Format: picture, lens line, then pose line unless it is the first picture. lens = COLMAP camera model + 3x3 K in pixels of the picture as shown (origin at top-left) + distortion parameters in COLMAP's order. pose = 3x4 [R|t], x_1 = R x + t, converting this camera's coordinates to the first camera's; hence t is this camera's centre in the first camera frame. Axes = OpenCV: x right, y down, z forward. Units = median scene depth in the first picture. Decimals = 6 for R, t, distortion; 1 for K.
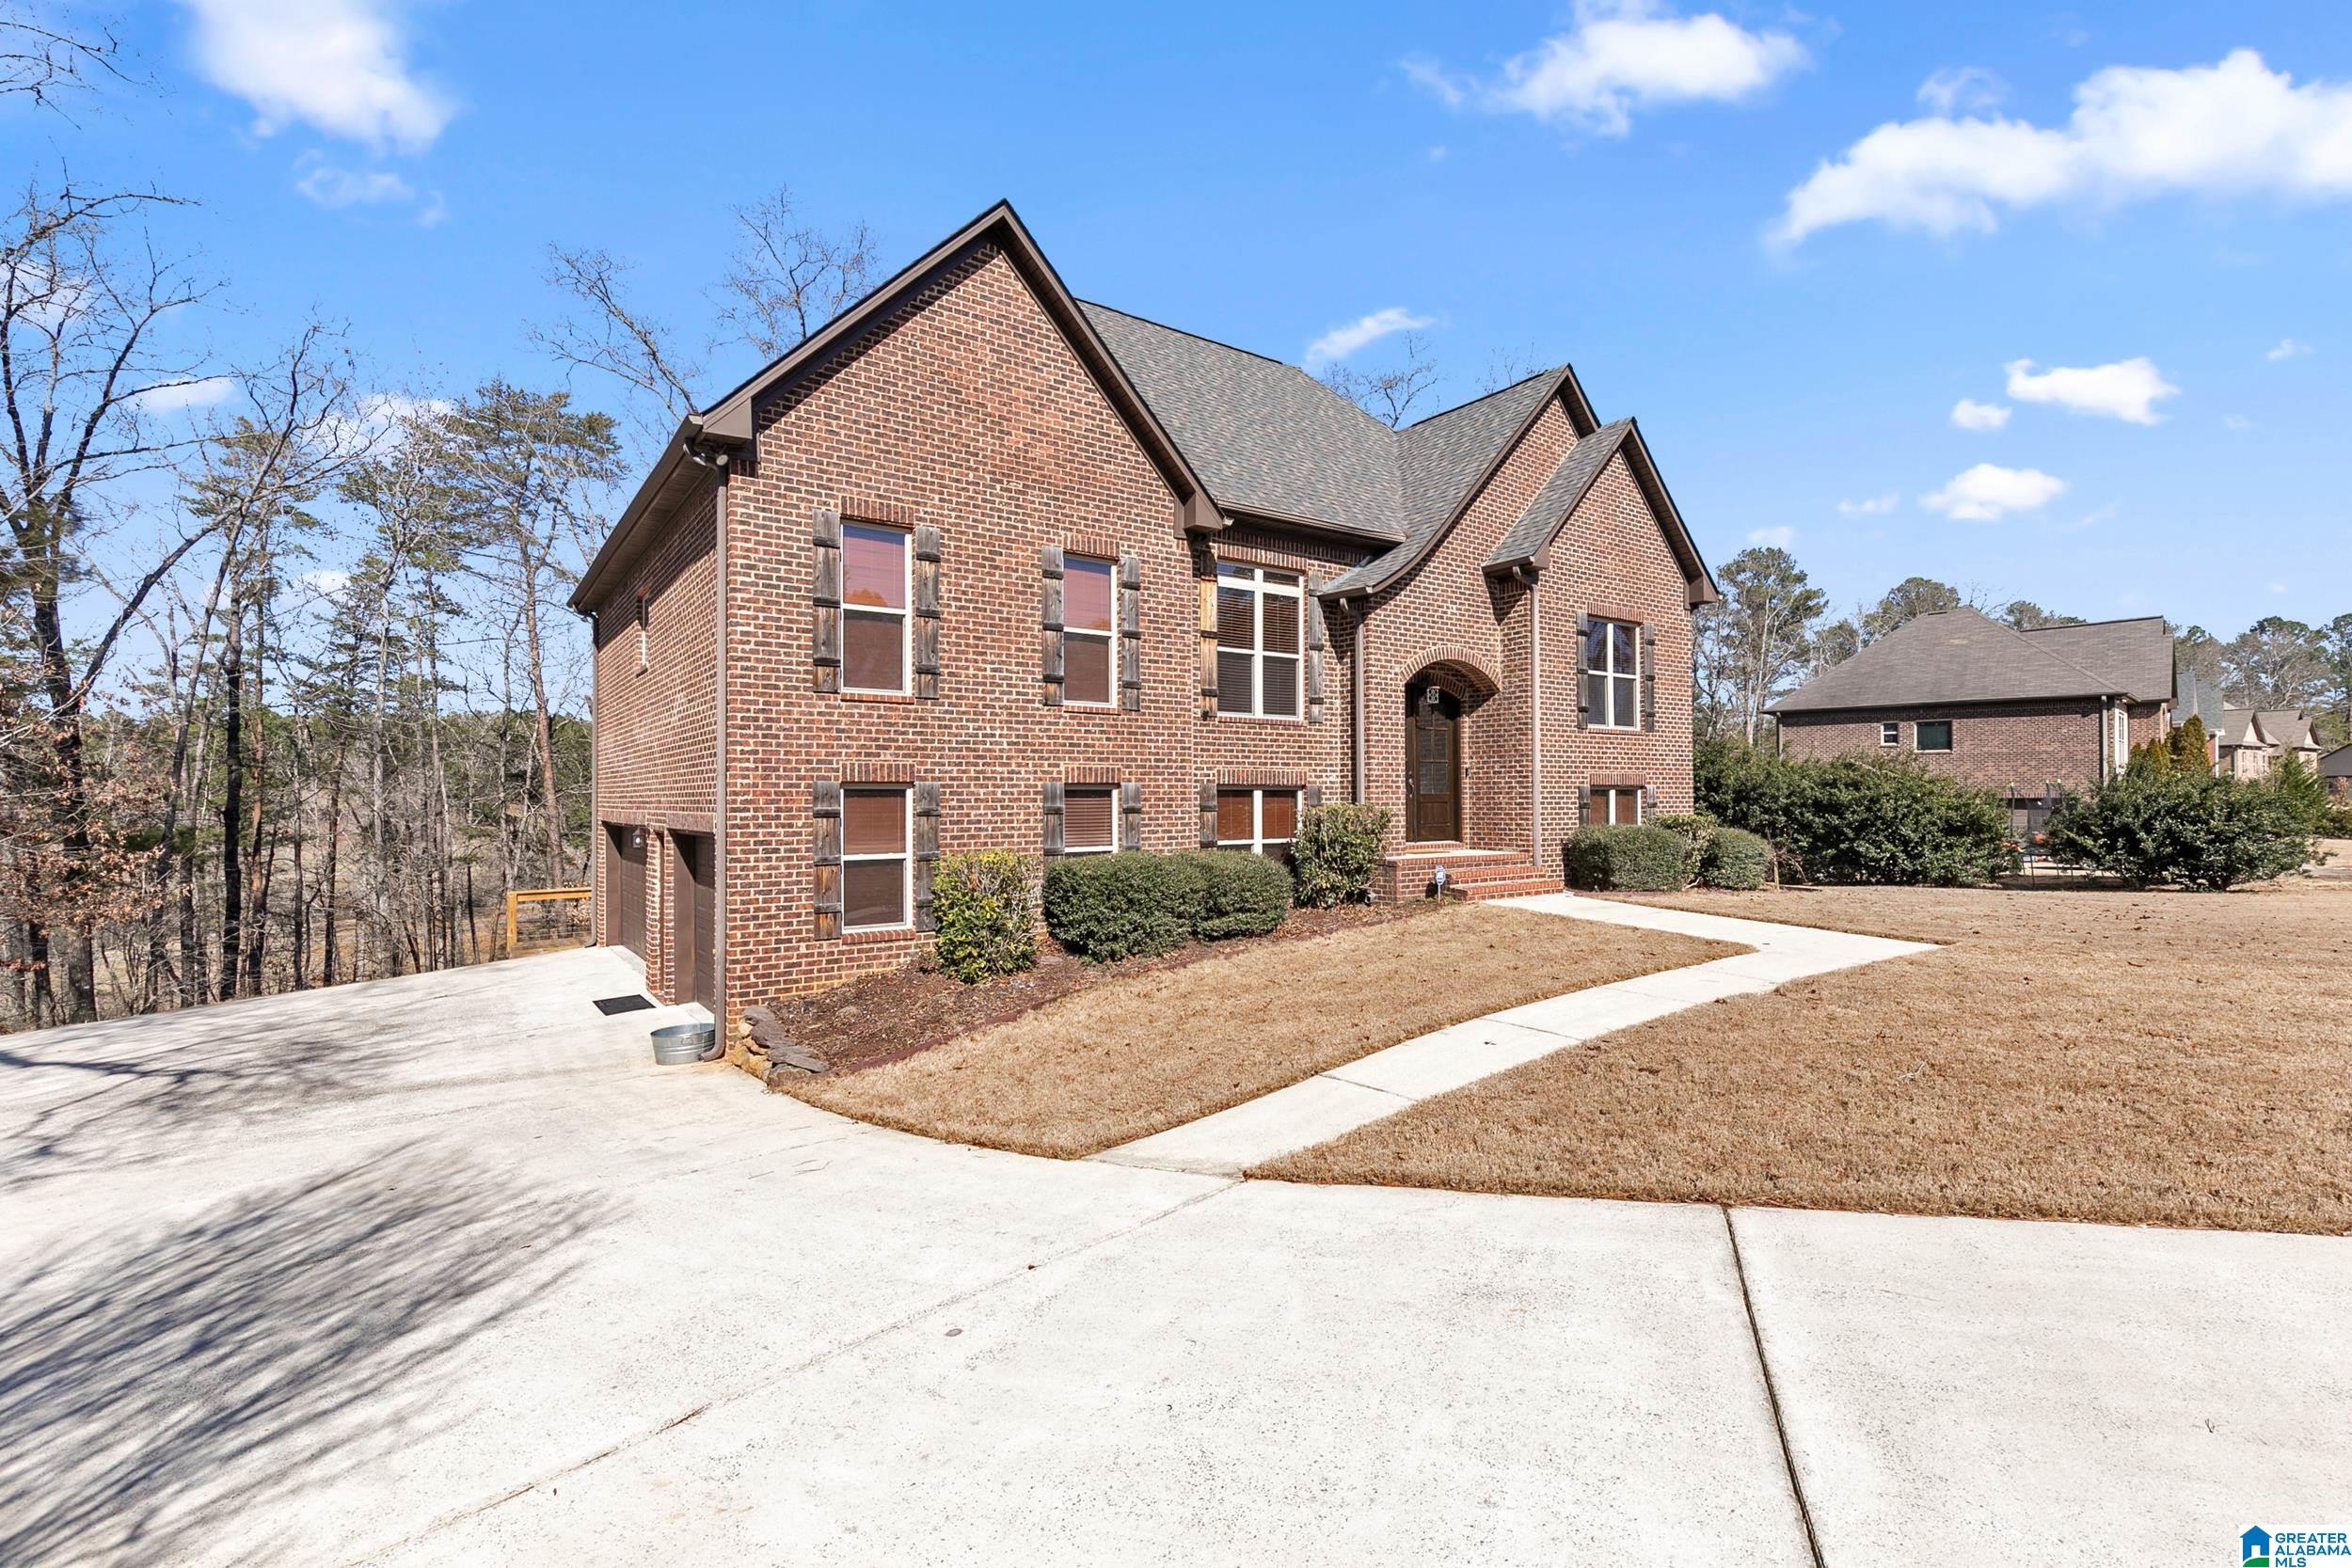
lens RADIAL K [[1067.1, 0, 1177.9], [0, 1067.1, 781.3], [0, 0, 1]] dist [0.008789, -0.000912]
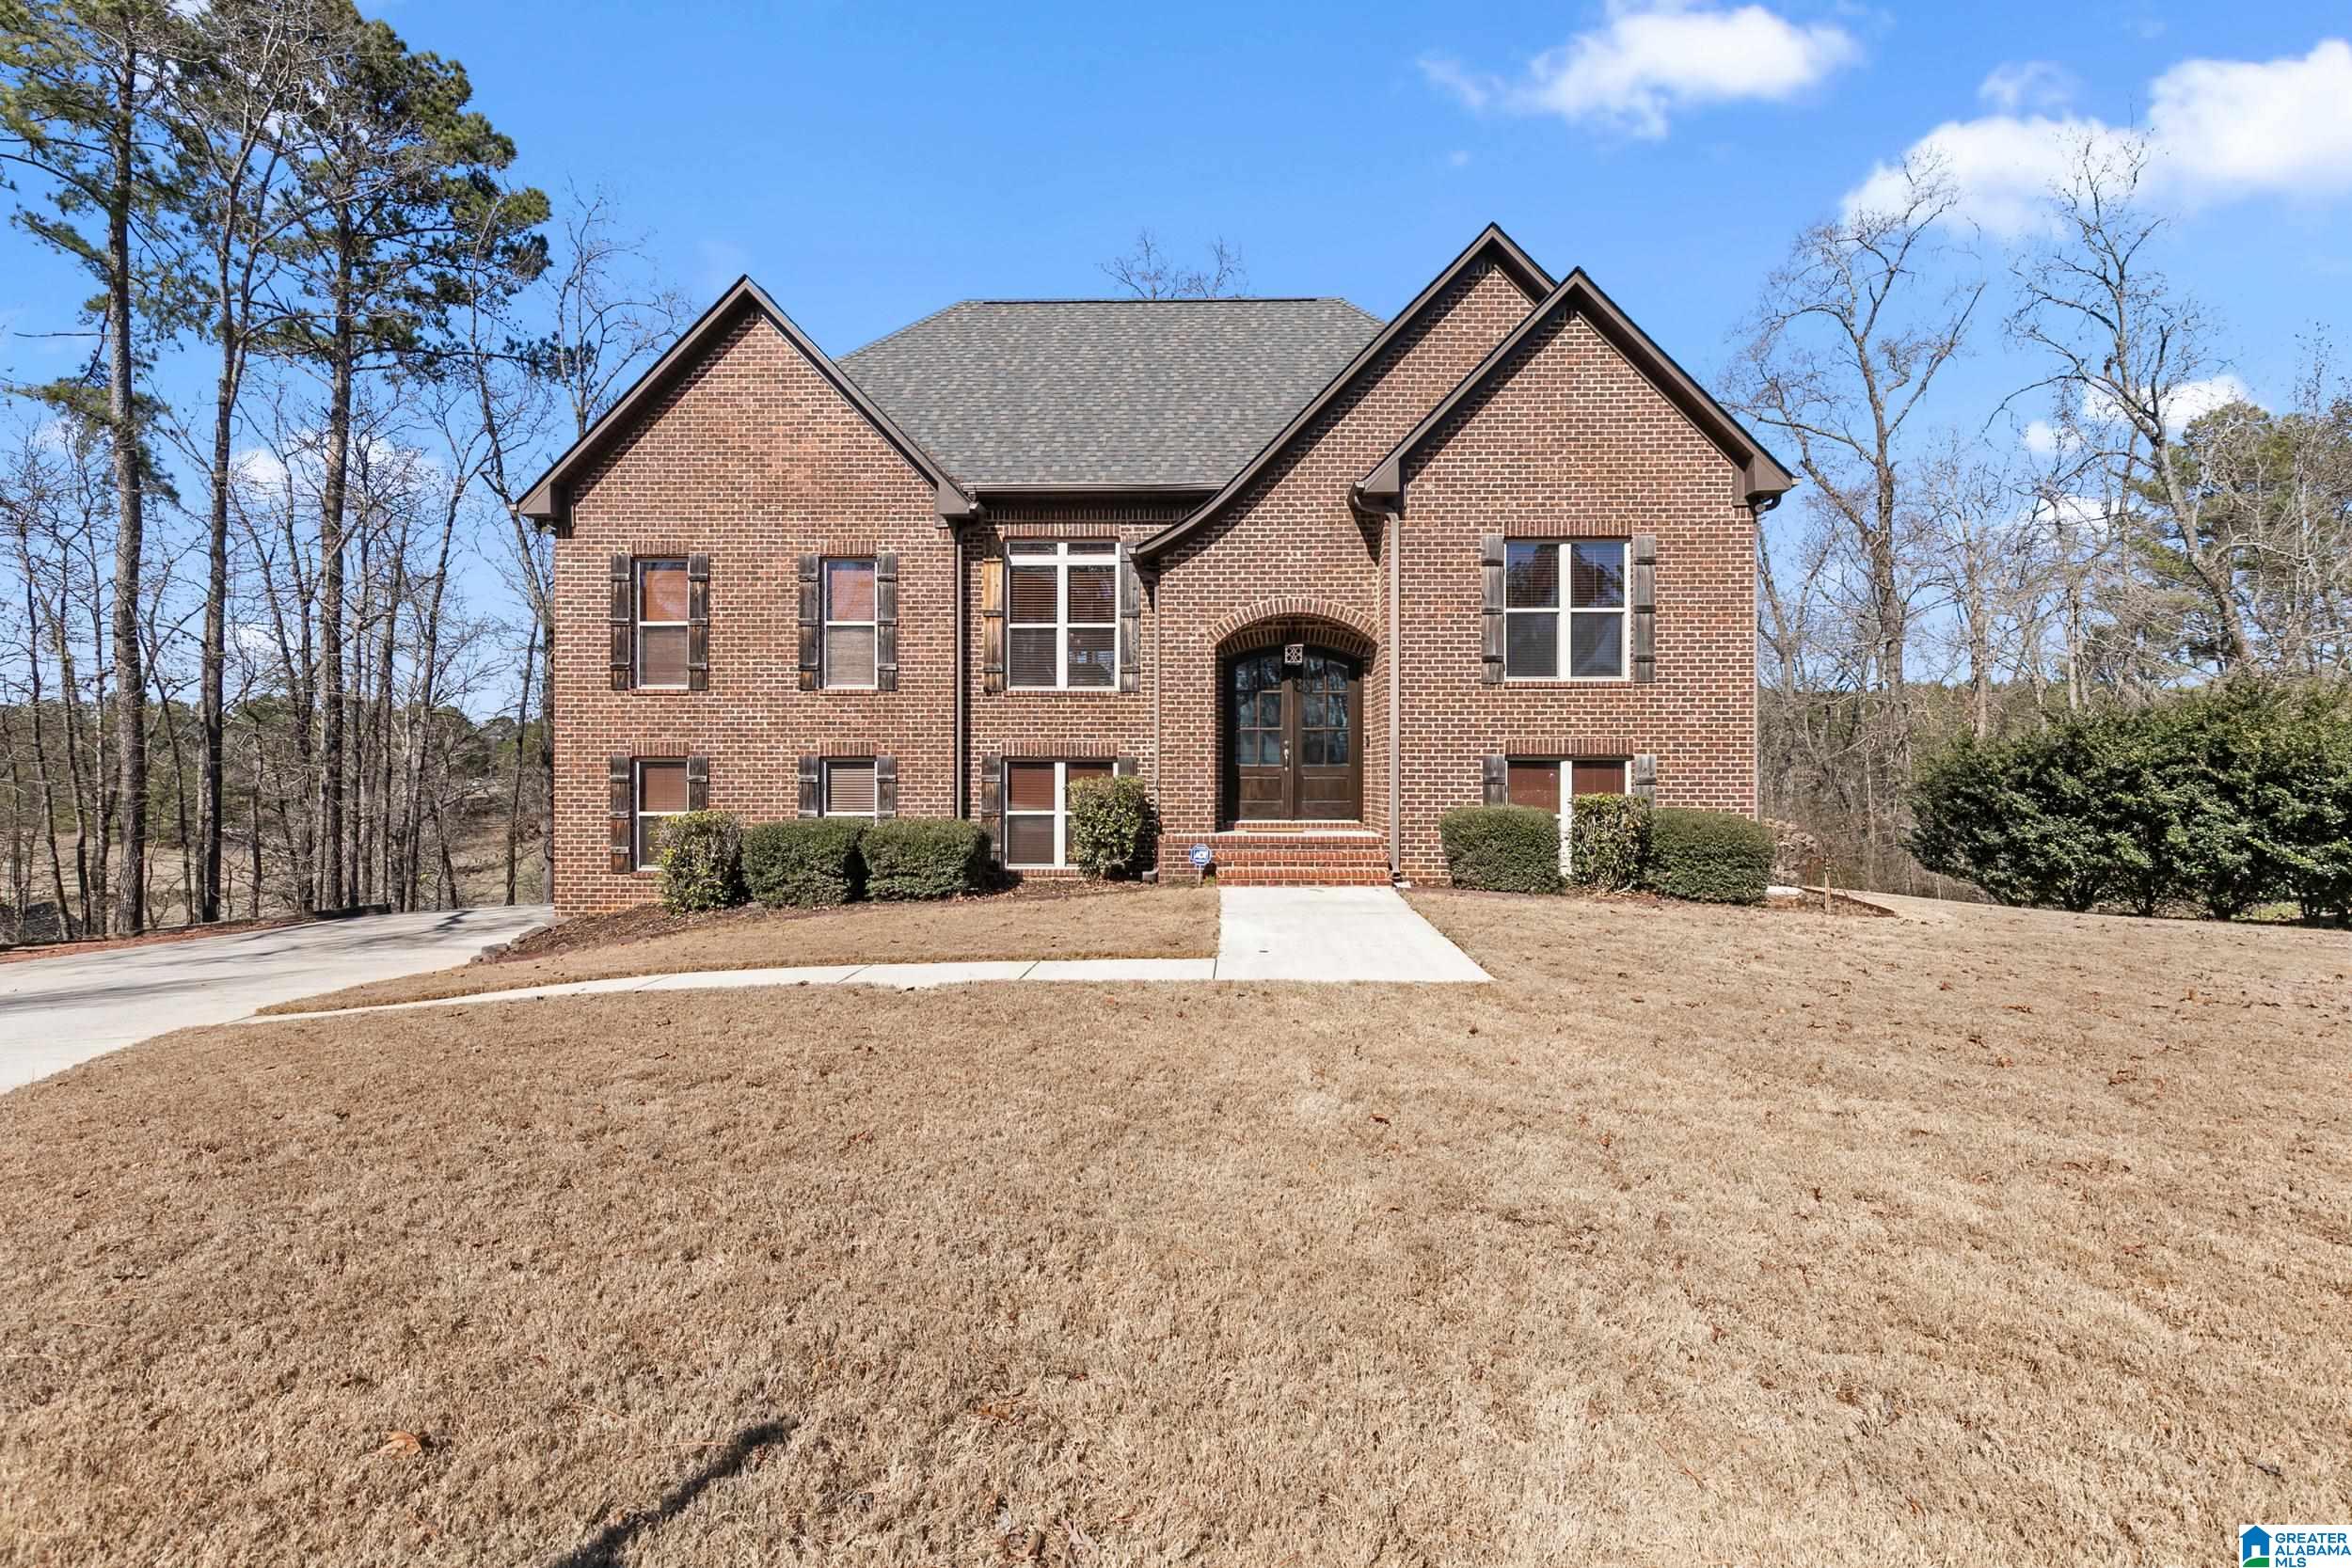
lens RADIAL K [[1067.1, 0, 1178.1], [0, 1067.1, 773.7], [0, 0, 1]] dist [0.008789, -0.000912]
pose [[0.789411, 0.007394, -0.613821, 0.779577], [0.005214, 0.999811, 0.018750, 0.001222], [0.613843, -0.018002, 0.789223, 0.266709]]
